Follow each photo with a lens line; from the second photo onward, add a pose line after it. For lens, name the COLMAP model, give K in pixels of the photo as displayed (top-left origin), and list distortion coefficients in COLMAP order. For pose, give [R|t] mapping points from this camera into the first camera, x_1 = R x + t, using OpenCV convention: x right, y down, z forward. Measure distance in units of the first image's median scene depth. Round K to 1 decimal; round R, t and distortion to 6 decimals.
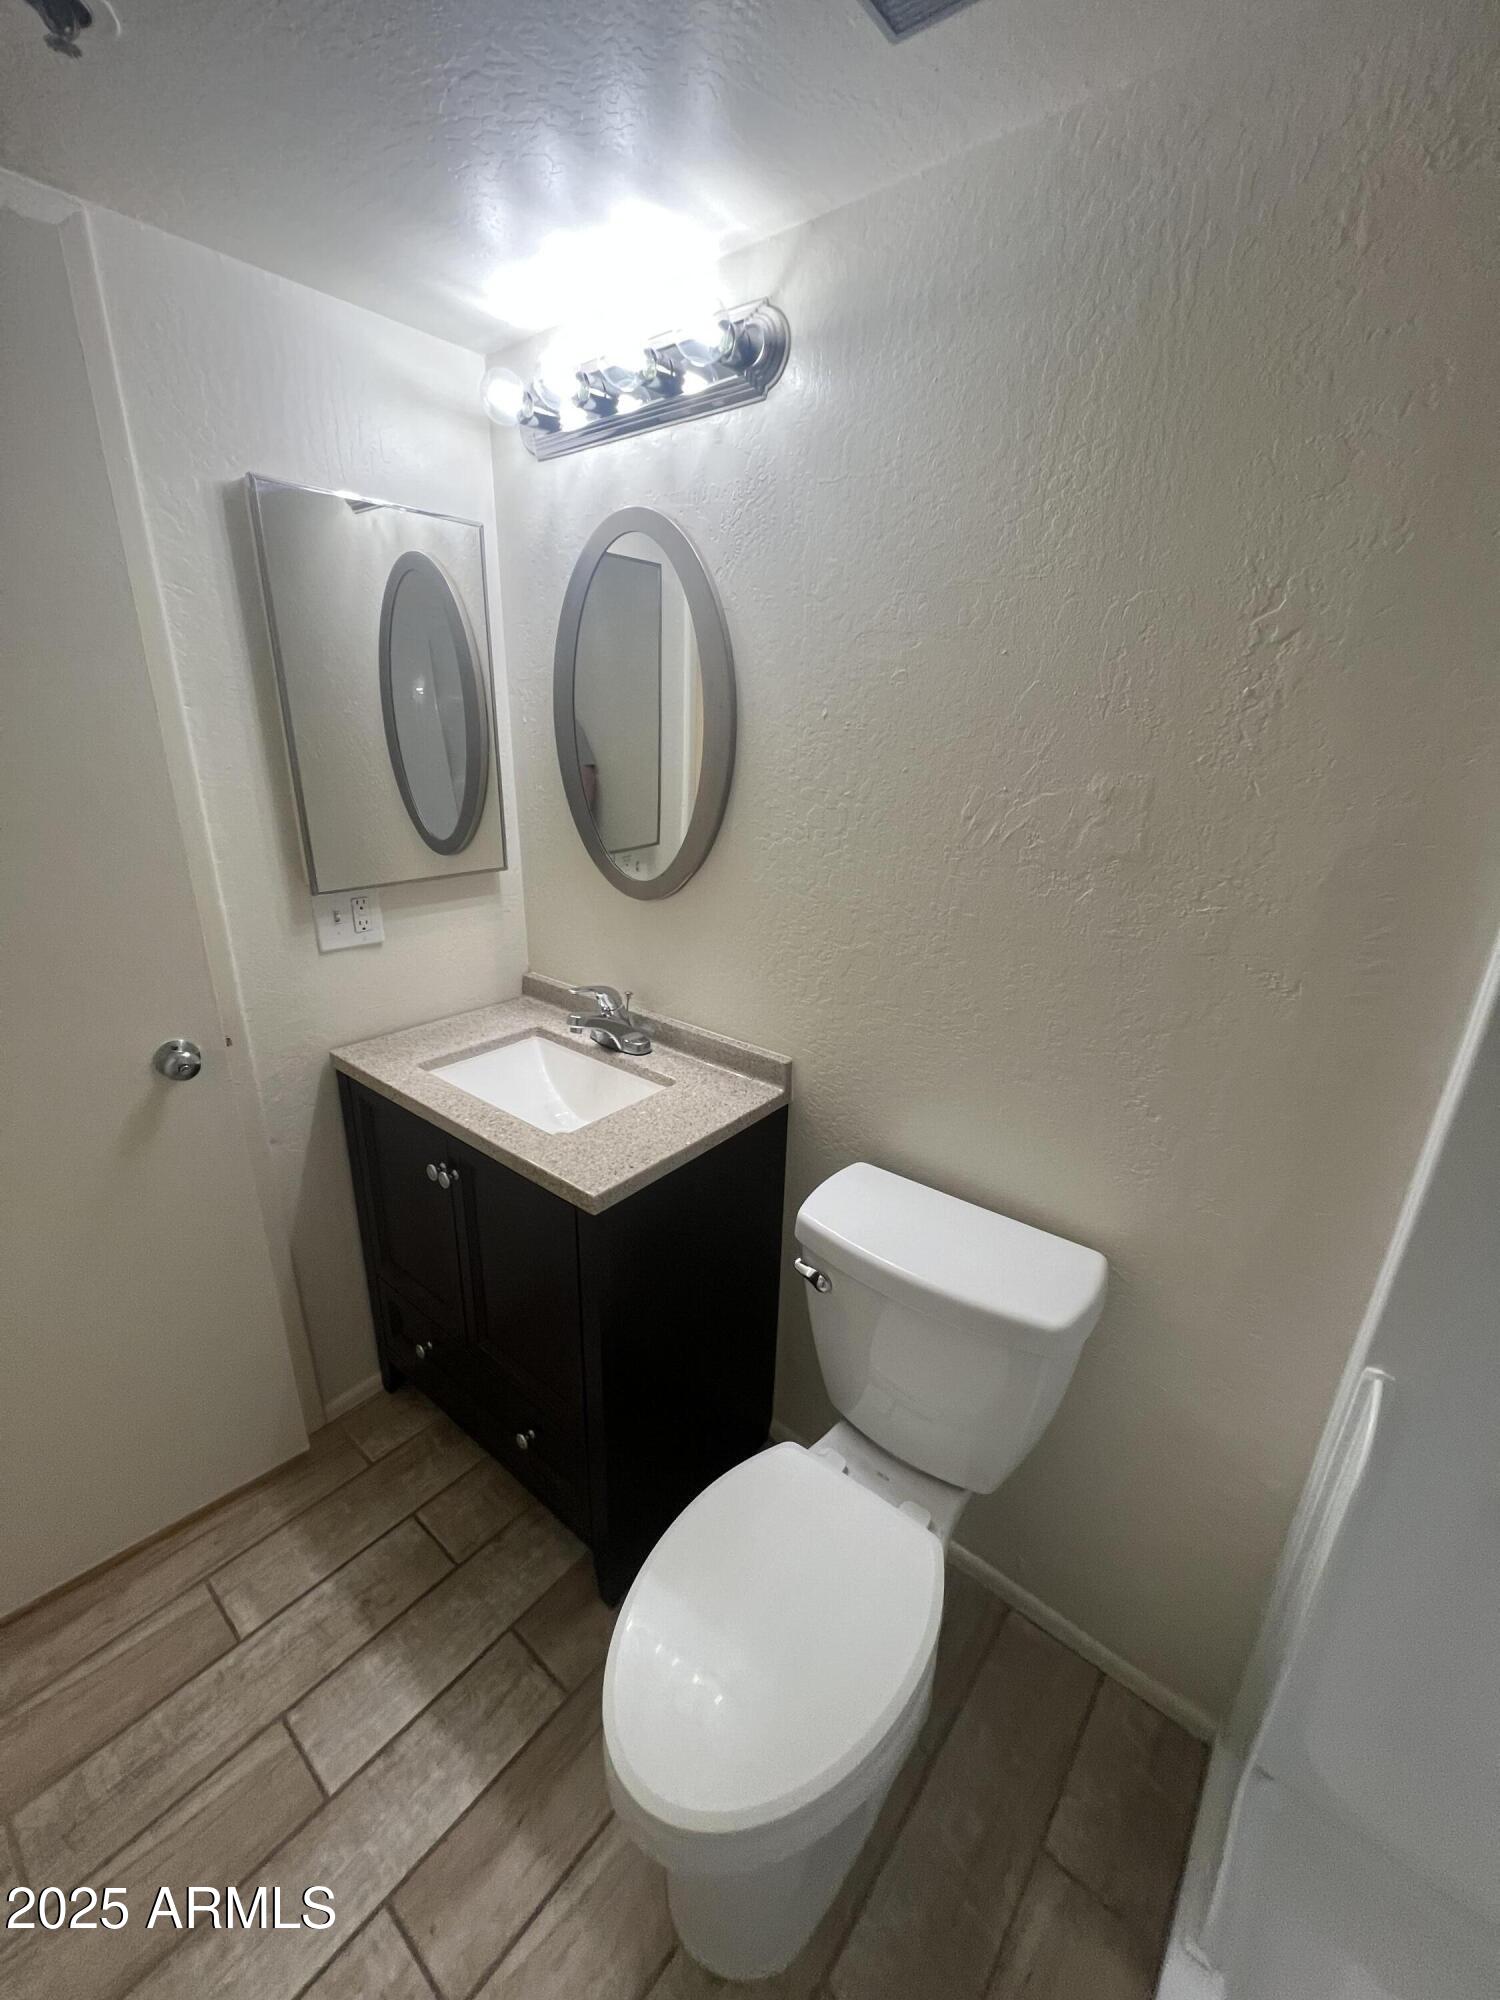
lens RADIAL K [[799.6, 0, 754.5], [0, 799.6, 1001.9], [0, 0, 1]] dist [-0.003282, 0.001065]
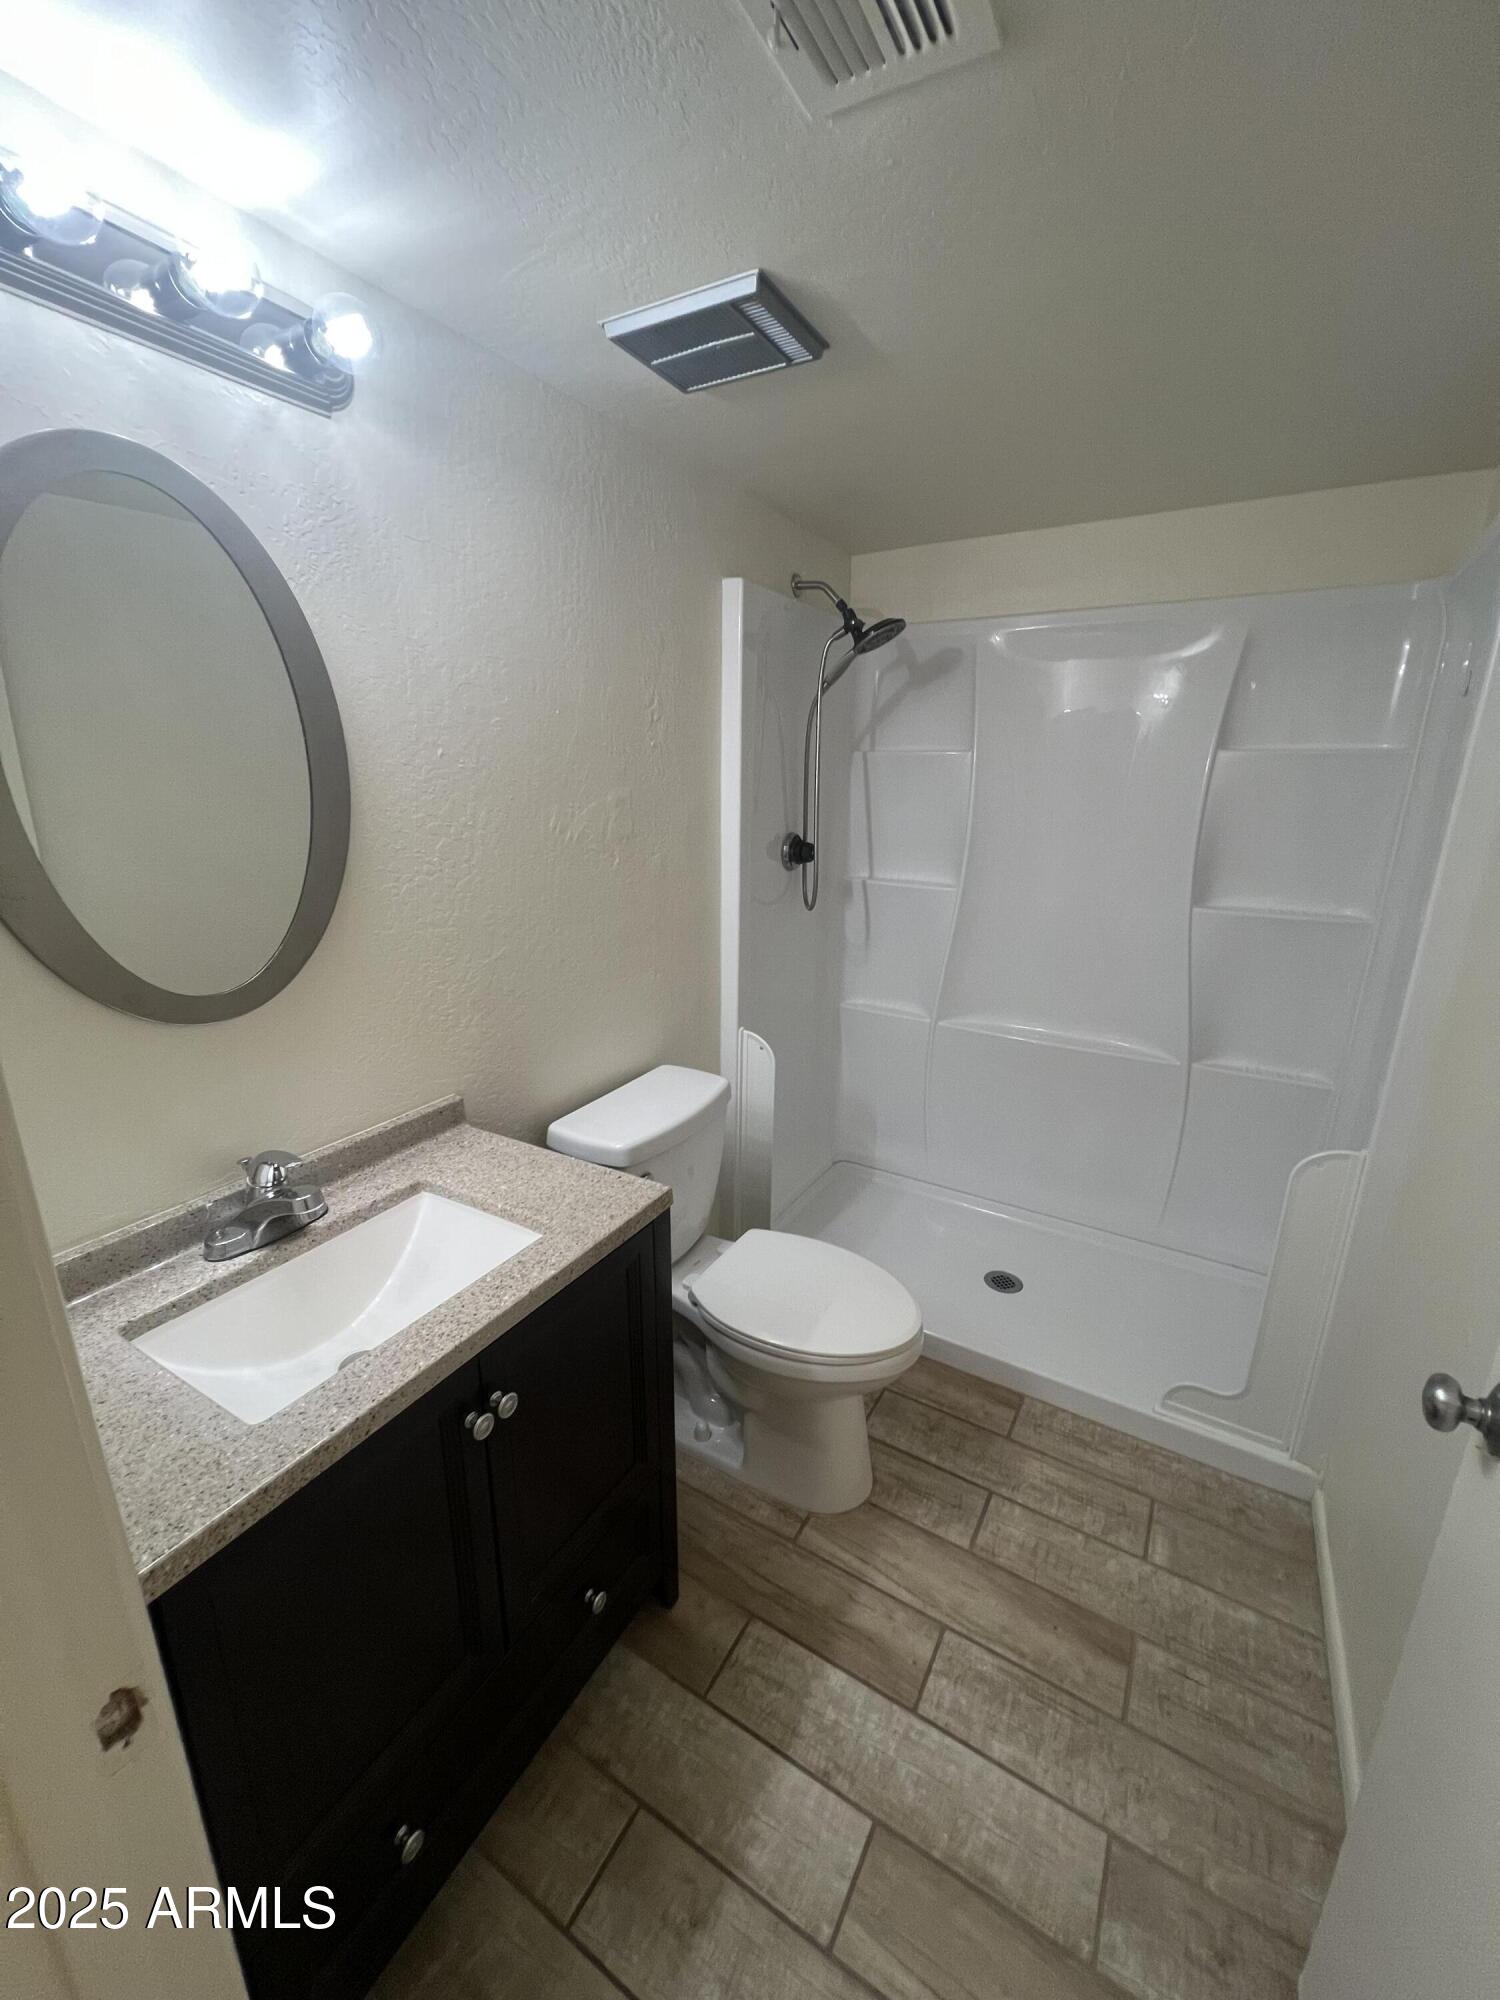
lens RADIAL K [[799.6, 0, 753.9], [0, 799.6, 1001.3], [0, 0, 1]] dist [-0.003282, 0.001065]
pose [[-0.149696, -0.297136, 0.943028, -1.022104], [0.316893, 0.889042, 0.330429, -0.271018], [-0.936574, 0.348303, -0.038925, 0.727302]]
